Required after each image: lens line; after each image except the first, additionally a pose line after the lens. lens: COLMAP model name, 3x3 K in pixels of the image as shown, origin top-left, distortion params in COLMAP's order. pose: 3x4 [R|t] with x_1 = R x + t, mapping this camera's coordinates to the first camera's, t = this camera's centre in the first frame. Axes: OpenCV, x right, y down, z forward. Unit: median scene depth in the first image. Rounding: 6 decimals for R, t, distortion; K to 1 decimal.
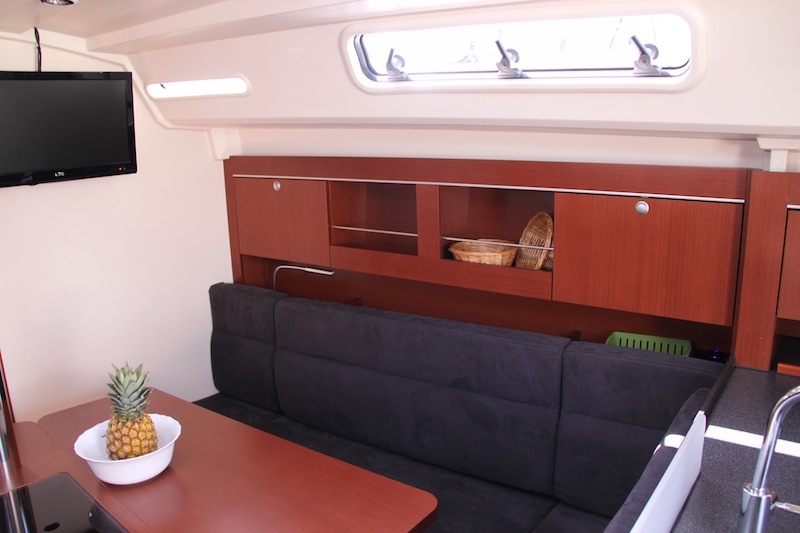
lens RADIAL K [[653.6, 0, 400.7], [0, 653.6, 263.8], [0, 0, 1]] dist [-0.191072, 0.146435]
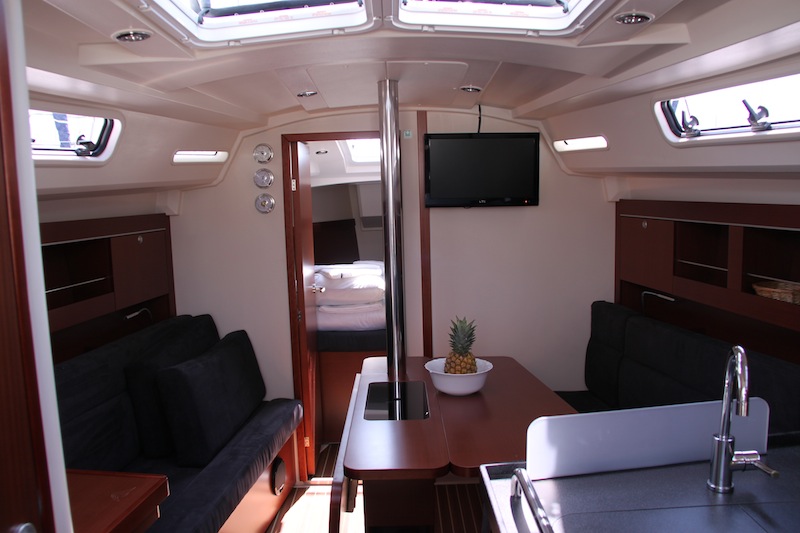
lens RADIAL K [[653.6, 0, 400.7], [0, 653.6, 263.8], [0, 0, 1]] dist [-0.191072, 0.146435]
pose [[0.685724, 0.096143, -0.721483, 0.416531], [-0.161195, 0.986684, -0.021722, 0.060734], [0.709787, 0.131195, 0.692091, -0.164616]]
